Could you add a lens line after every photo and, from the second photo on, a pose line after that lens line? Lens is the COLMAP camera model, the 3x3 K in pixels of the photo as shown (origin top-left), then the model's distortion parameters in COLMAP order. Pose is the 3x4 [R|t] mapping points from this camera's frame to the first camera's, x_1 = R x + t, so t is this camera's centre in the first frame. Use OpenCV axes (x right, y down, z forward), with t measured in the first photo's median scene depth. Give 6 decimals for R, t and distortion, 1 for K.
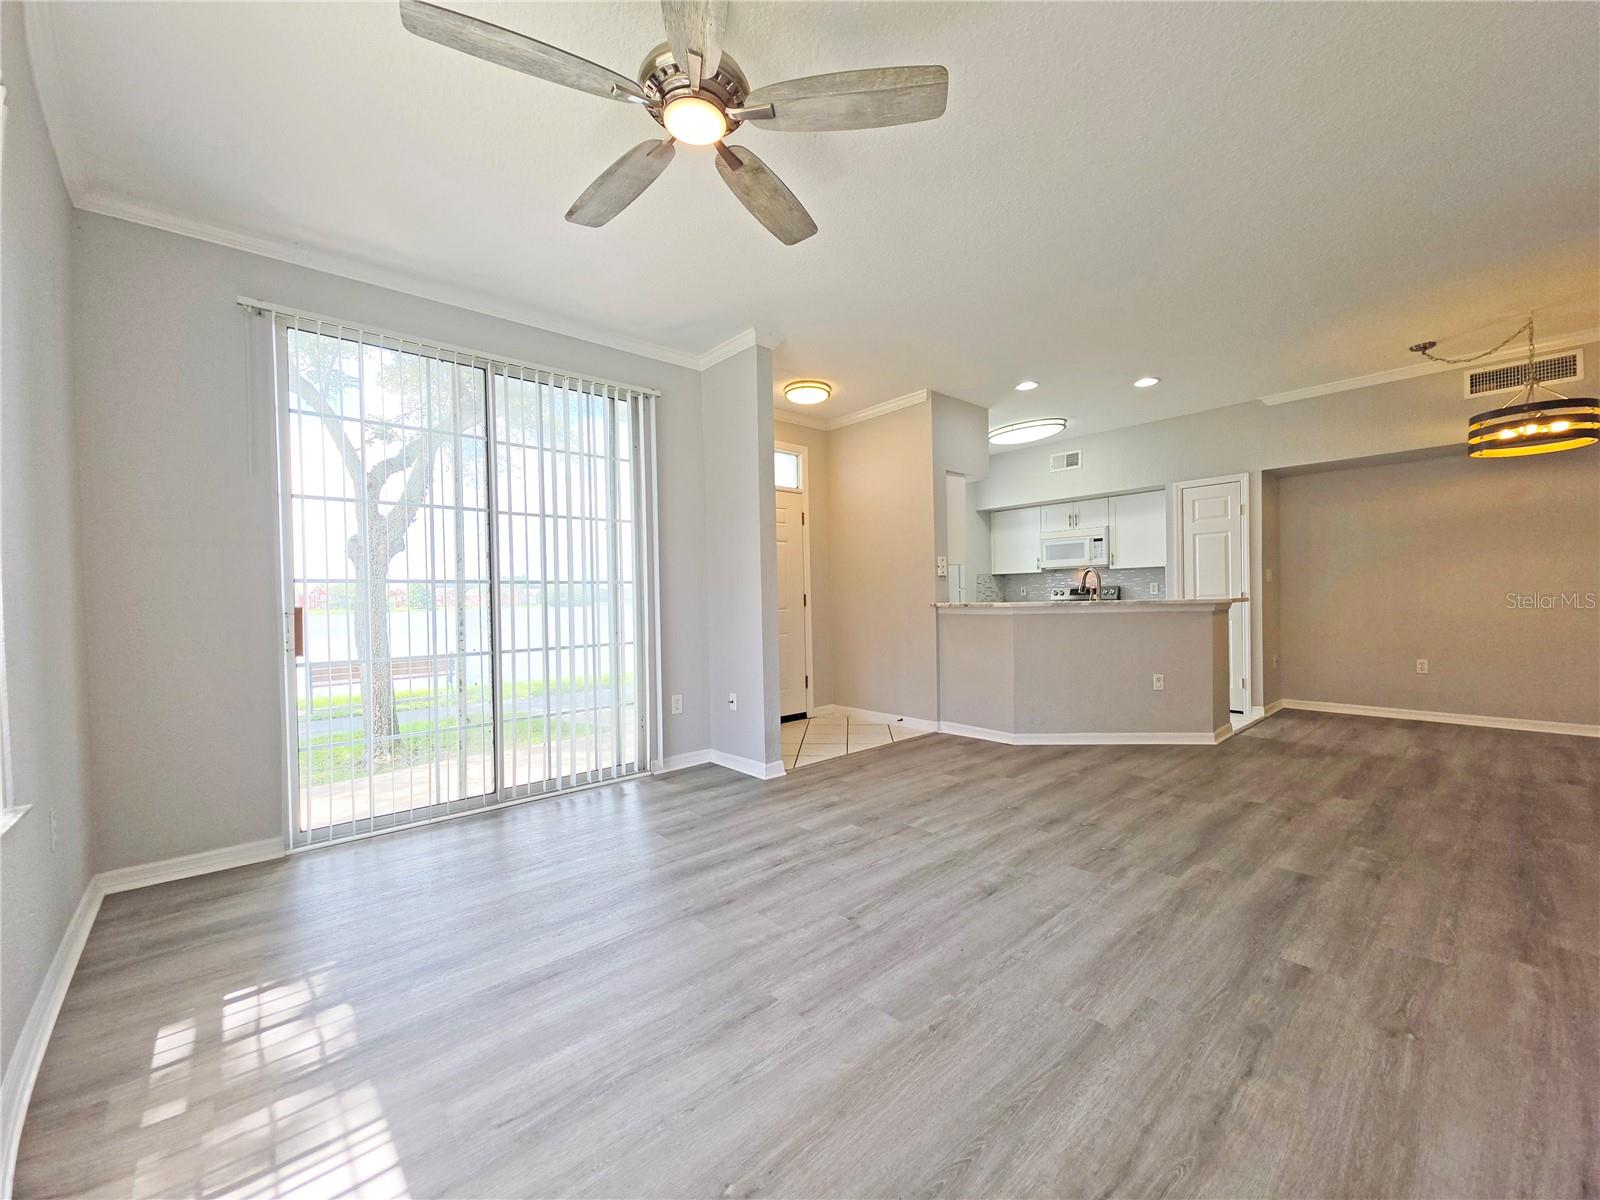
lens RADIAL K [[634.6, 0, 810.1], [0, 634.6, 604.7], [0, 0, 1]] dist [0.009605, -0.005539]
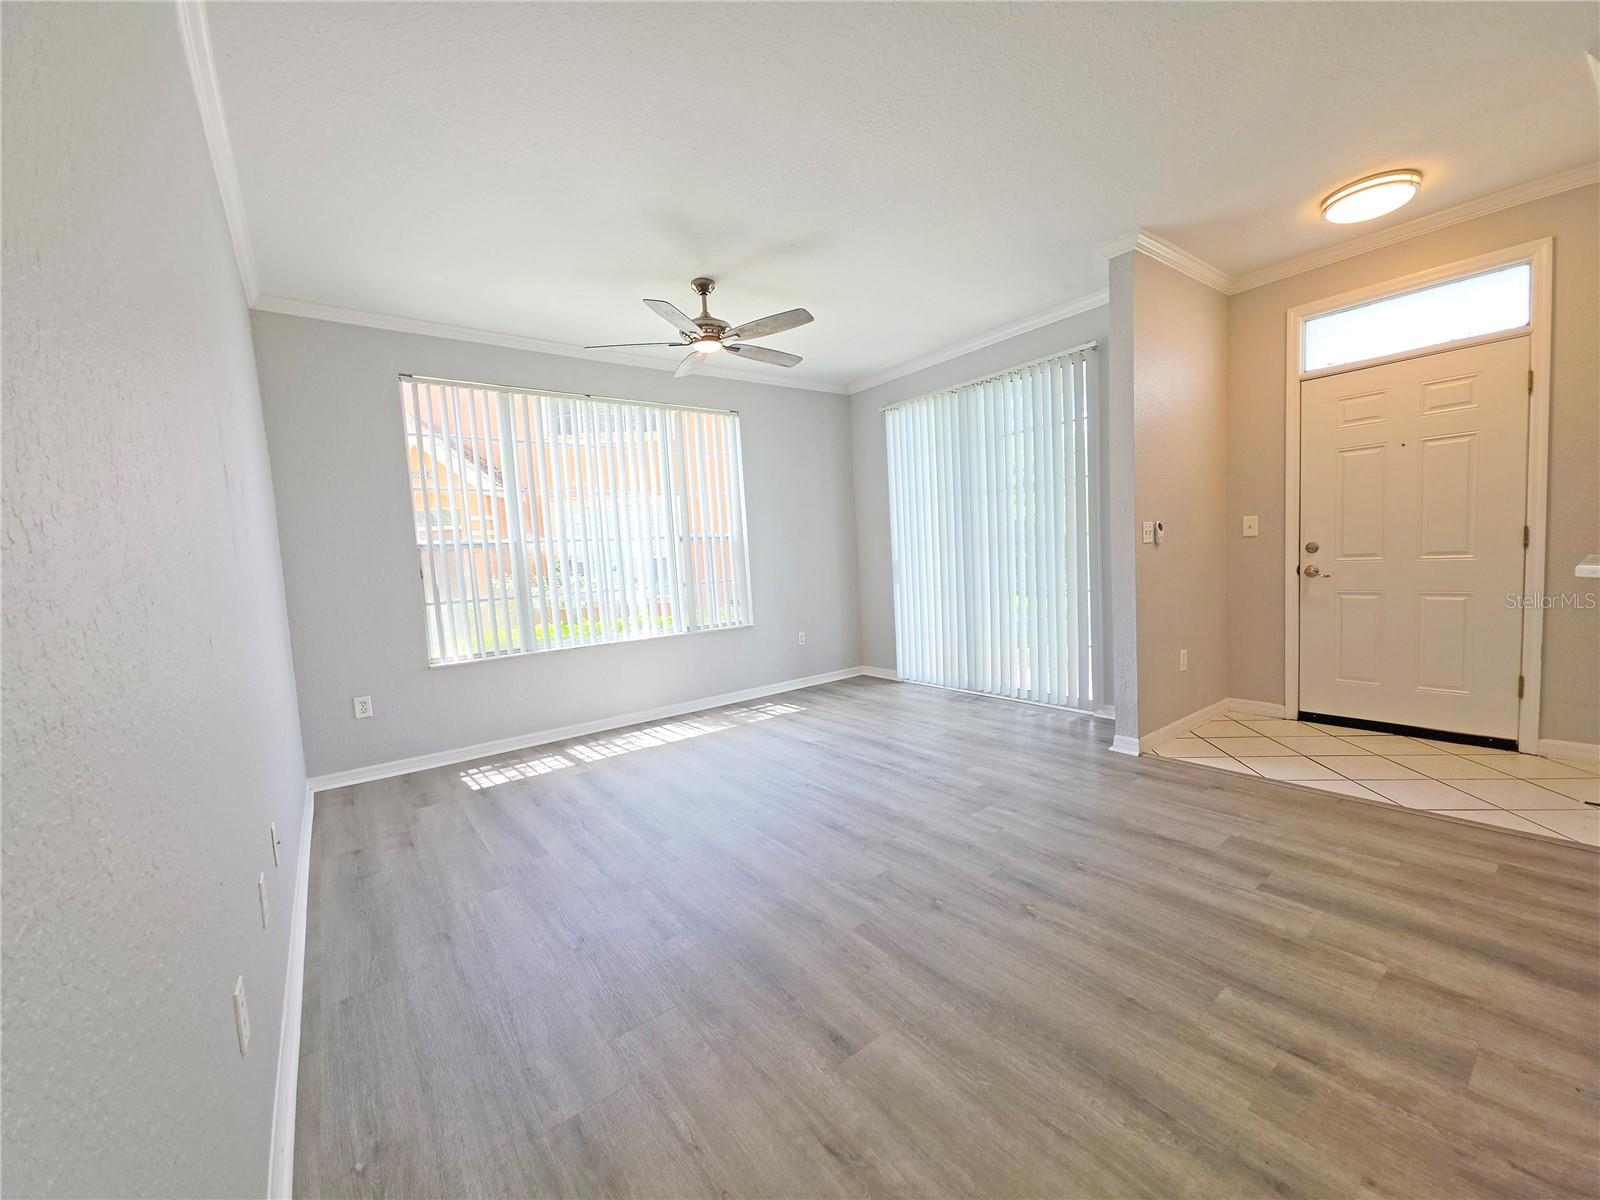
lens RADIAL K [[634.6, 0, 812.5], [0, 634.6, 598.1], [0, 0, 1]] dist [0.009605, -0.005539]
pose [[-0.076828, 0.093245, -0.992675, 0.850125], [0.043671, 0.994977, 0.090081, -0.044733], [0.996088, -0.036430, -0.080514, 0.647573]]
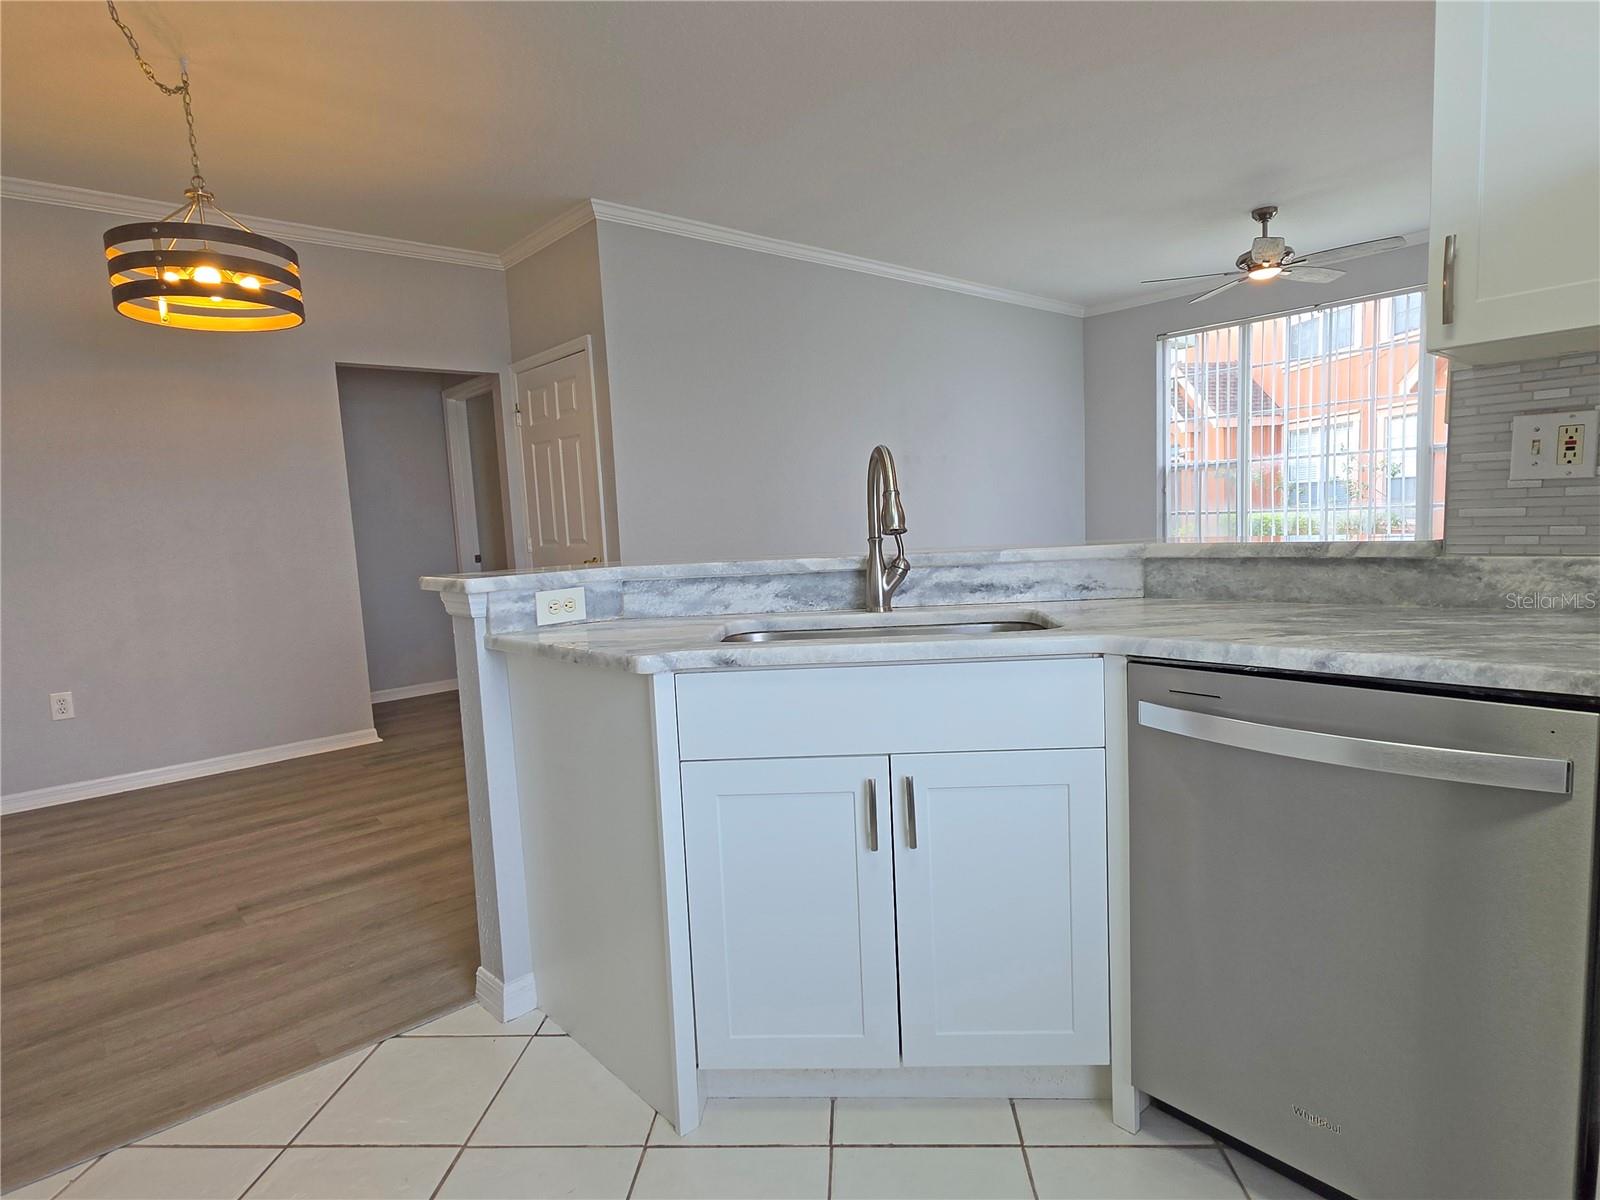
lens RADIAL K [[860.8, 0, 810.3], [0, 860.8, 597.9], [0, 0, 1]] dist [0.013666, -0.004544]
pose [[-0.998194, 0.059514, 0.008204, 0.574764], [0.060068, 0.991094, 0.118845, -0.062256], [-0.001058, 0.119123, -0.992879, 1.733599]]
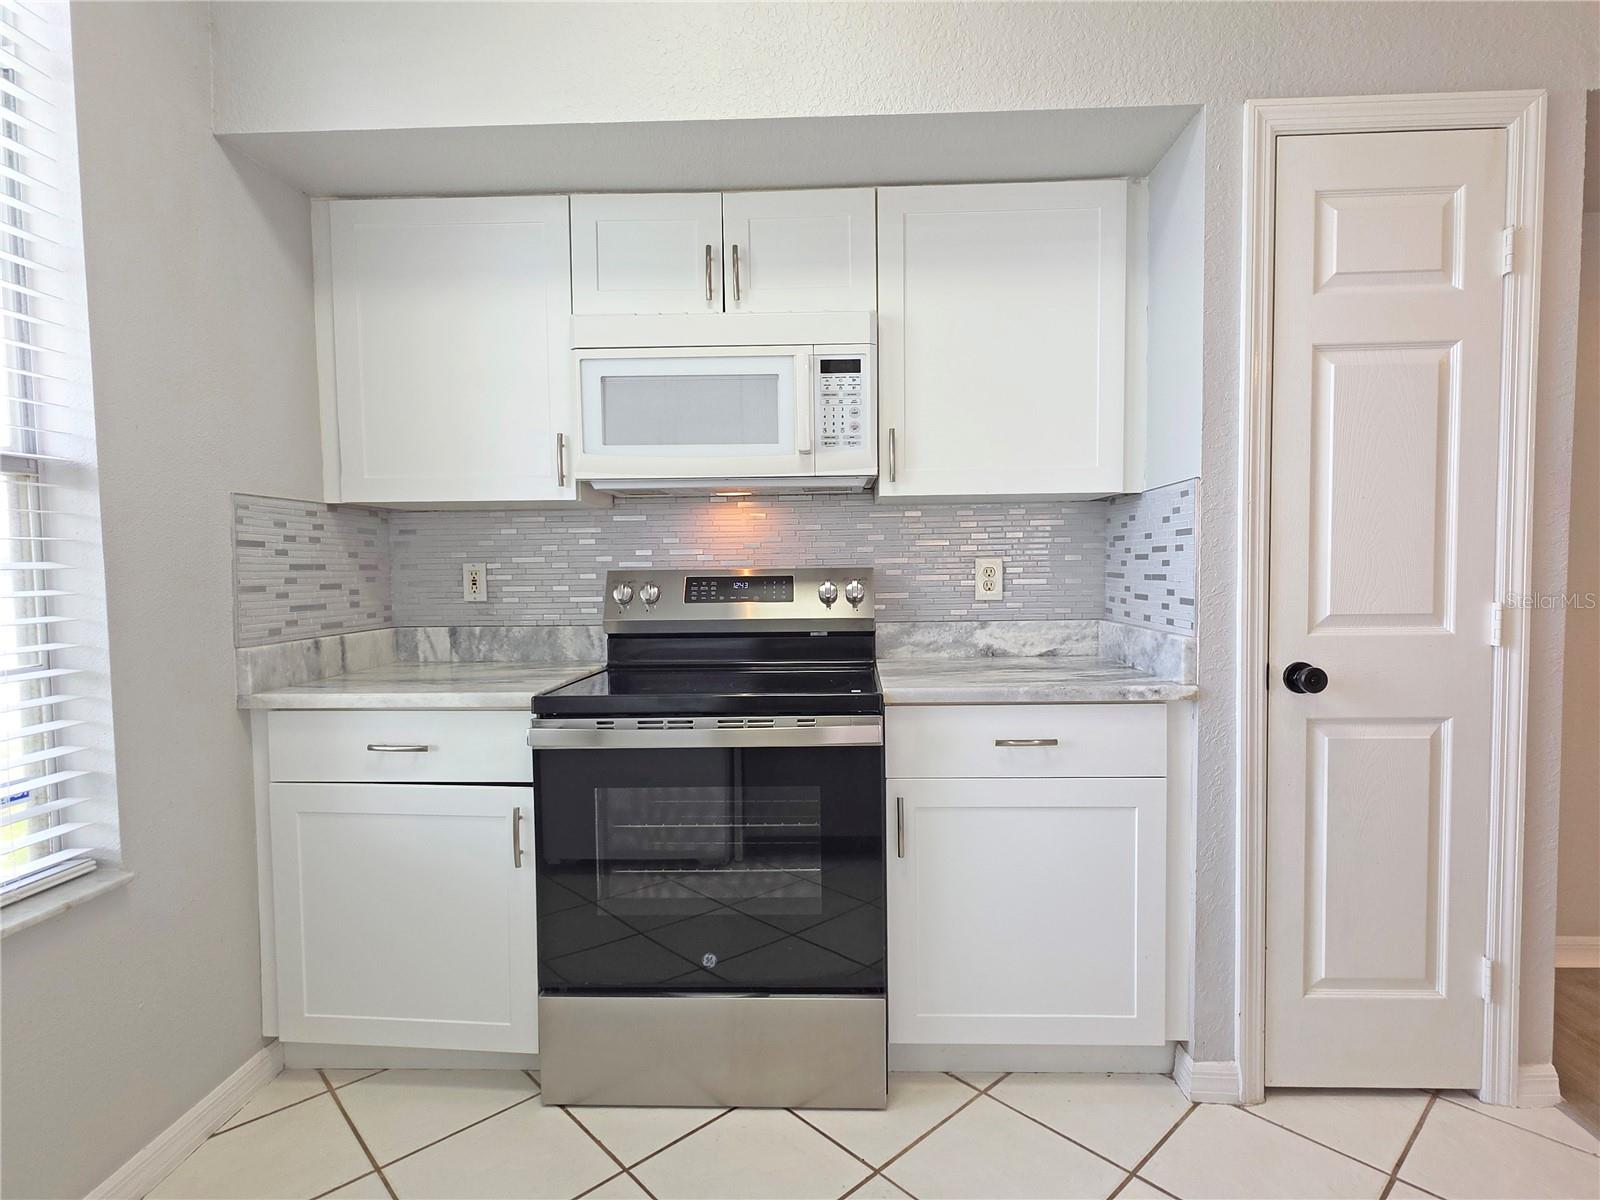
lens RADIAL K [[860.8, 0, 861.5], [0, 860.8, 607.3], [0, 0, 1]] dist [0.013666, -0.004544]
pose [[0.681587, -0.024751, 0.731318, 0.394121], [0.004226, 0.999544, 0.029890, -0.041756], [-0.731725, -0.017282, 0.681381, 1.346465]]
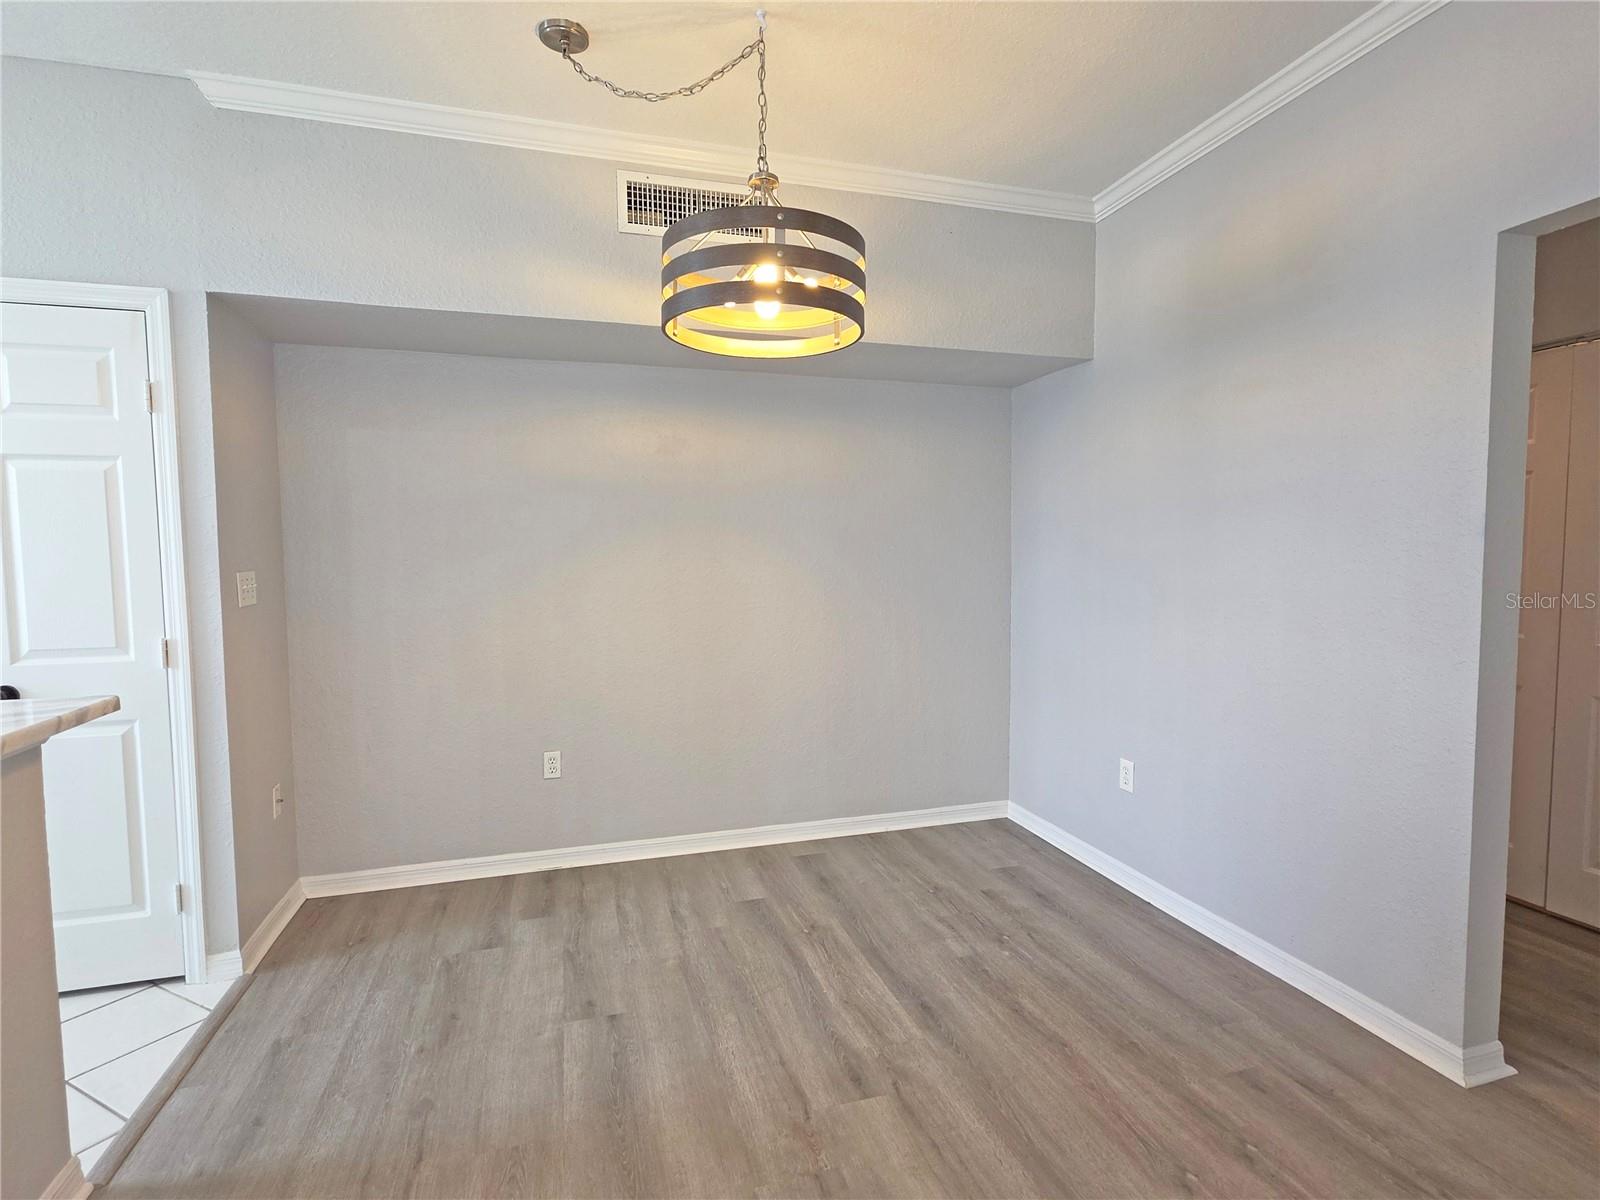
lens RADIAL K [[830.2, 0, 802.4], [0, 830.2, 611.8], [0, 0, 1]] dist [0.001721, 0.001203]
pose [[0.410411, -0.042033, 0.910931, 0.580077], [0.010552, 0.999089, 0.041347, -0.070403], [-0.911840, -0.007357, 0.410481, 0.707414]]
